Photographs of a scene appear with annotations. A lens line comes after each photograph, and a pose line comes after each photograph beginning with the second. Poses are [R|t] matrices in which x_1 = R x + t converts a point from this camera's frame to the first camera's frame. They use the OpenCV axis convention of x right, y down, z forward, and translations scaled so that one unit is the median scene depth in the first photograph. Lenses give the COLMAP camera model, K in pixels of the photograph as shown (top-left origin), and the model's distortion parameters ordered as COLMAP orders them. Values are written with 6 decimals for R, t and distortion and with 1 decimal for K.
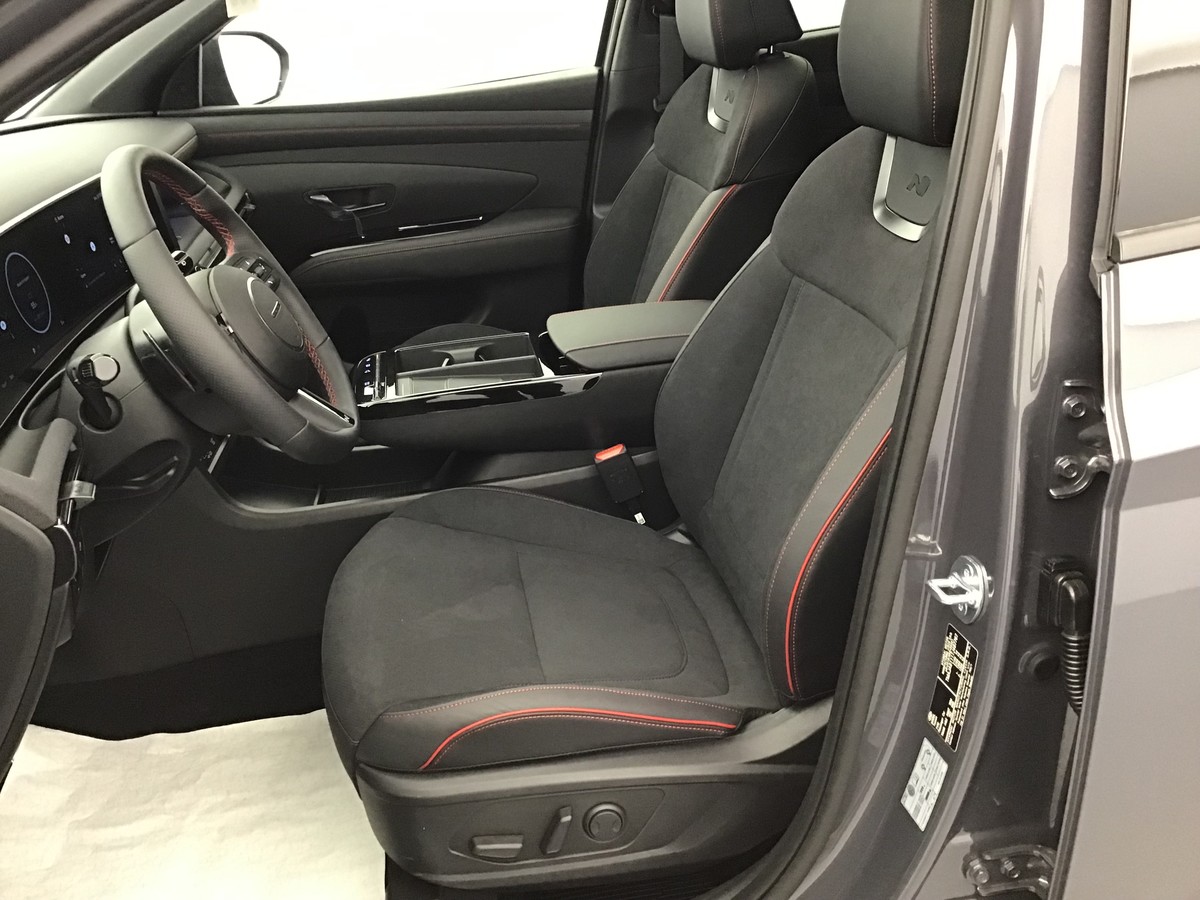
lens RADIAL K [[1082.2, 0, 600.0], [0, 1082.2, 450.0], [0, 0, 1]] dist [0.120068, -0.247231]
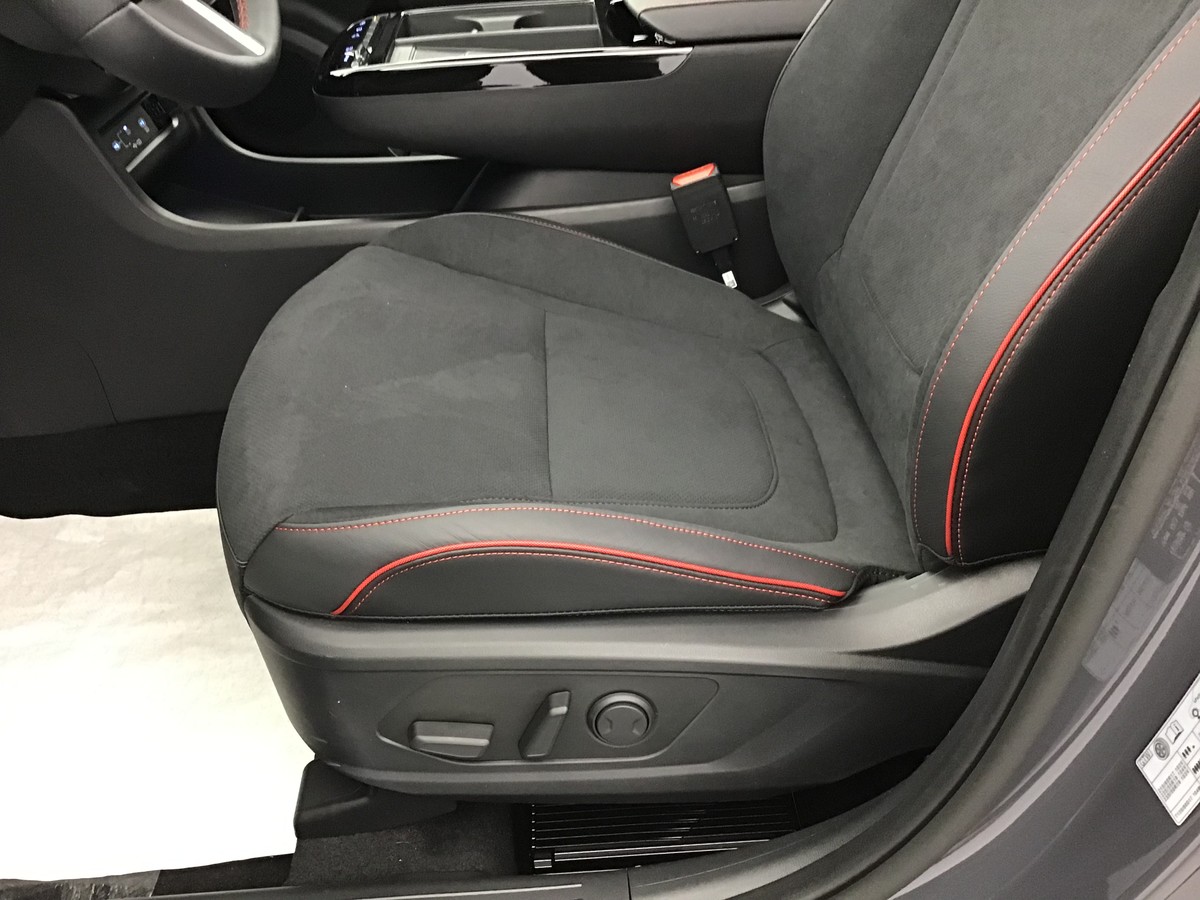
lens RADIAL K [[1082.2, 0, 600.0], [0, 1082.2, 450.0], [0, 0, 1]] dist [0.120068, -0.247231]
pose [[0.992362, 0.085351, -0.089070, 0.029306], [-0.068993, 0.982532, 0.172831, 0.063862], [0.102265, -0.165366, 0.980916, 0.332887]]
